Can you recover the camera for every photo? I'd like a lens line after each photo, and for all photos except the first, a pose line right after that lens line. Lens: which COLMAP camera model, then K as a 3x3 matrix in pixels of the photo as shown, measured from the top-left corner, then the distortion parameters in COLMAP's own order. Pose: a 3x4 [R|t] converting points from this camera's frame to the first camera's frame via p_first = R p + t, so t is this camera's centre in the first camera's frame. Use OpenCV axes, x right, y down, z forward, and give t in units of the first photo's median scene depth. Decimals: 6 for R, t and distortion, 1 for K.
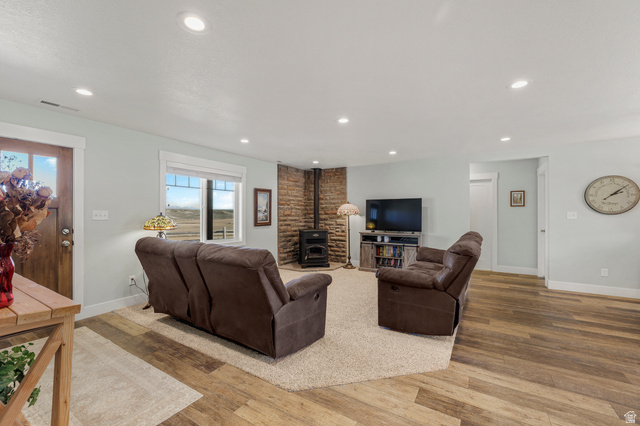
lens RADIAL K [[269.7, 0, 315.8], [0, 269.7, 212.9], [0, 0, 1]] dist [0.003470, -0.001675]
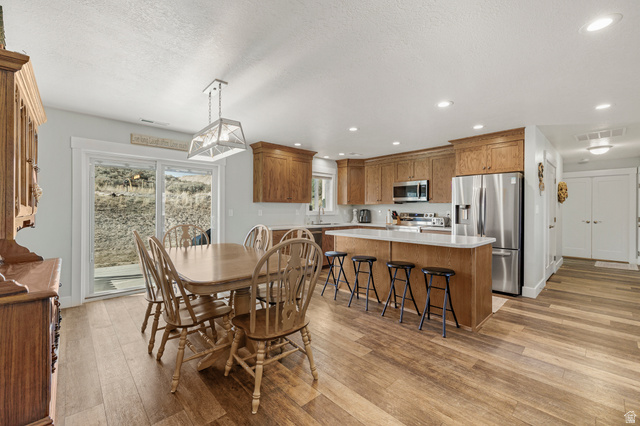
lens RADIAL K [[269.7, 0, 318.8], [0, 269.7, 207.7], [0, 0, 1]] dist [0.003470, -0.001675]
pose [[-0.967837, -0.001247, 0.251577, 0.659786], [-0.004484, 0.999914, -0.012292, 0.014583], [-0.251540, -0.013024, -0.967759, 0.965957]]
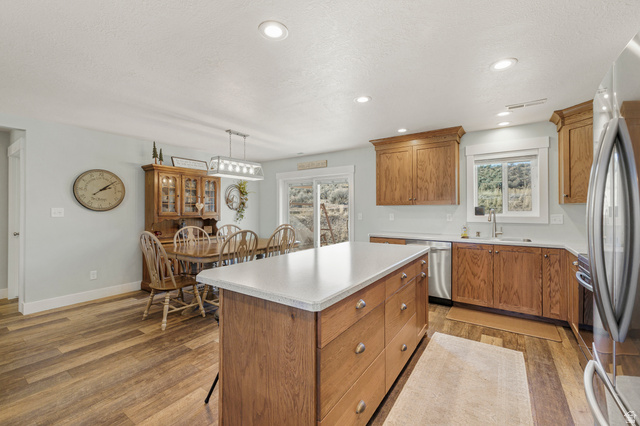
lens RADIAL K [[269.7, 0, 319.5], [0, 269.7, 209.4], [0, 0, 1]] dist [0.003470, -0.001675]
pose [[0.038716, 0.004810, 0.999239, 0.171347], [-0.004452, 0.999979, -0.004641, 0.000951], [-0.999240, -0.004268, 0.038737, 0.186462]]
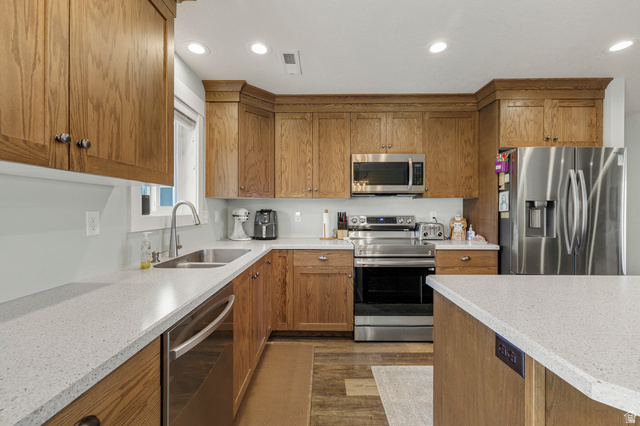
lens RADIAL K [[269.7, 0, 317.3], [0, 269.7, 211.2], [0, 0, 1]] dist [0.003470, -0.001675]
pose [[-0.852213, 0.001998, -0.523191, 1.014872], [0.002285, 0.999997, 0.000096, 0.009095], [0.523190, -0.001114, -0.852215, 0.157079]]
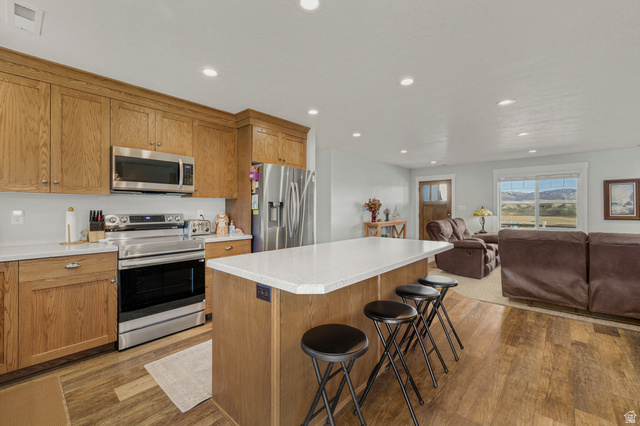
lens RADIAL K [[269.7, 0, 318.6], [0, 269.7, 210.6], [0, 0, 1]] dist [0.003470, -0.001675]
pose [[-0.170875, 0.006003, -0.985274, 1.093552], [0.002918, 0.999980, 0.005587, 0.009921], [0.985288, -0.001920, -0.170890, 0.181527]]
